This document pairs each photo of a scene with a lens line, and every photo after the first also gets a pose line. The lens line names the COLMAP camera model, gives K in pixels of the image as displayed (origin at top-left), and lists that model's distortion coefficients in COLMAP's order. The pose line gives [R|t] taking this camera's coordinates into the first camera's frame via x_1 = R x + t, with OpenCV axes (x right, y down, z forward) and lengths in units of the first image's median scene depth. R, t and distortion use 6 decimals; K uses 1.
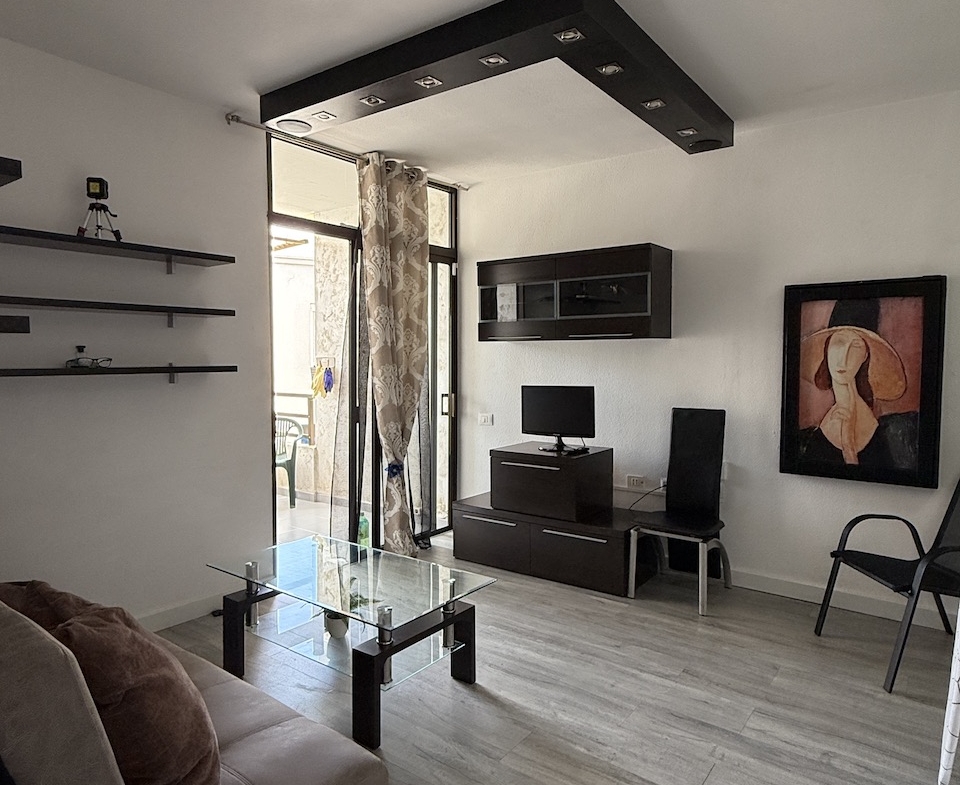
lens RADIAL K [[650.8, 0, 481.7], [0, 650.8, 389.3], [0, 0, 1]] dist [-0.002712, -0.001185]
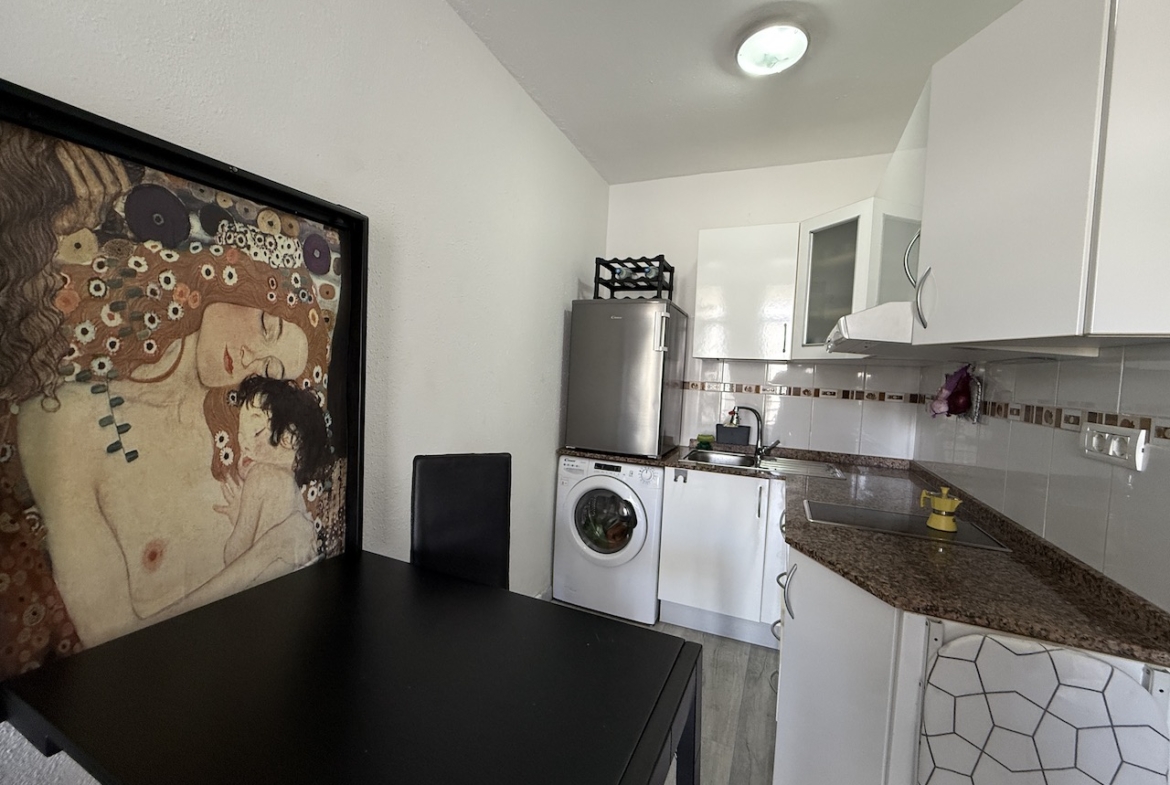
lens RADIAL K [[464.7, 0, 583.6], [0, 464.7, 390.2], [0, 0, 1]] dist [-0.002495, 0.000817]
pose [[-0.212427, -0.051557, 0.975816, 0.221526], [0.001081, 0.998594, 0.052996, -0.033783], [-0.977176, 0.012312, -0.212073, 0.817509]]
